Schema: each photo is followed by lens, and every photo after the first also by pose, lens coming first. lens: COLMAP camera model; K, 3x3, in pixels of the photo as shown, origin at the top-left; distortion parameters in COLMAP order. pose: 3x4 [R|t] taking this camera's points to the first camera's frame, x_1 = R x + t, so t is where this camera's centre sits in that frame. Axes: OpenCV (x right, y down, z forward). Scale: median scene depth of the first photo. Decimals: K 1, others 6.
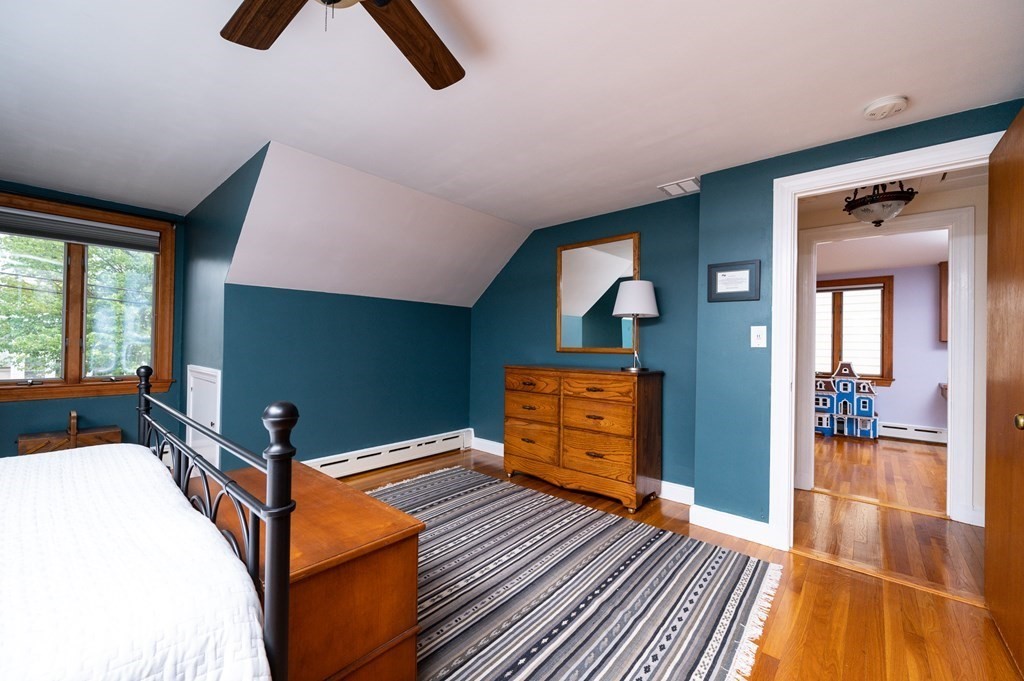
lens RADIAL K [[410.3, 0, 514.4], [0, 410.3, 342.3], [0, 0, 1]] dist [-0.000840, 0.000533]
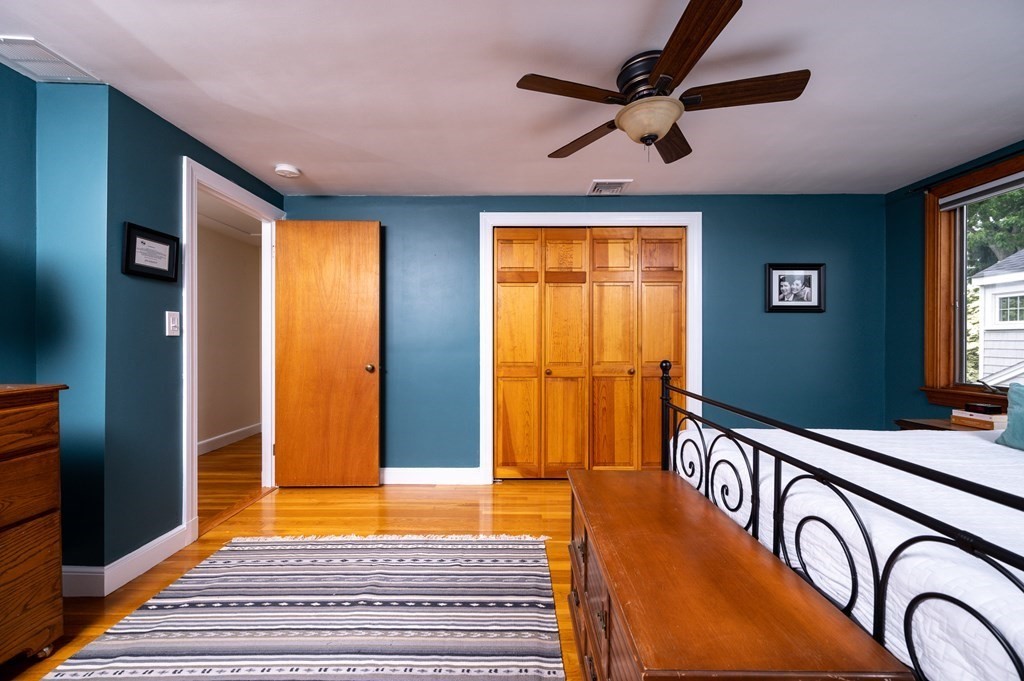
lens RADIAL K [[410.3, 0, 516.1], [0, 410.3, 337.4], [0, 0, 1]] dist [-0.000840, 0.000533]
pose [[-0.654147, -0.016730, 0.756183, -0.565087], [-0.014439, 0.999849, 0.009631, -0.002702], [-0.756230, -0.004618, -0.654290, 1.015437]]
